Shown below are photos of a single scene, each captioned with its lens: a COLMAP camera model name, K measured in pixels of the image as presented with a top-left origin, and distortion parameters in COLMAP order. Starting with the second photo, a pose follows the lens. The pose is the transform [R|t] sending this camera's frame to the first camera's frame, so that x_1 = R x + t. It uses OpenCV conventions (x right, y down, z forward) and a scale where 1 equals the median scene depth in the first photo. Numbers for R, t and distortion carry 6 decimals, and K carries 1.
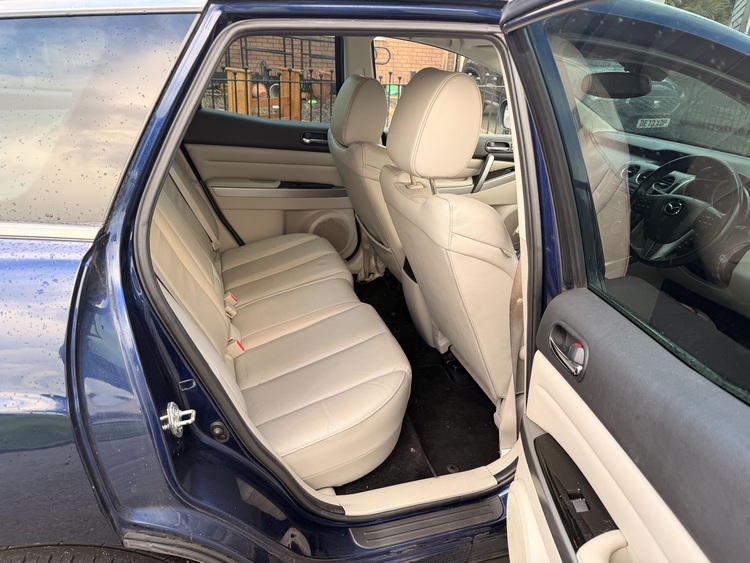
lens RADIAL K [[521.0, 0, 374.8], [0, 521.0, 281.6], [0, 0, 1]] dist [0.006063, -0.001911]
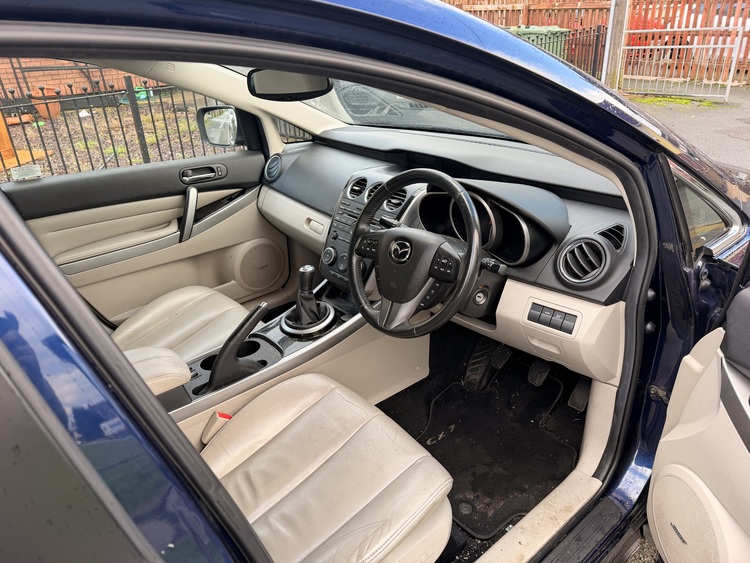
lens RADIAL K [[521.0, 0, 374.4], [0, 521.0, 282.3], [0, 0, 1]] dist [0.006063, -0.001911]
pose [[0.917659, -0.245727, 0.312282, 0.196428], [0.240074, 0.969076, 0.057071, -0.093010], [-0.316649, 0.022599, 0.948274, 0.224193]]
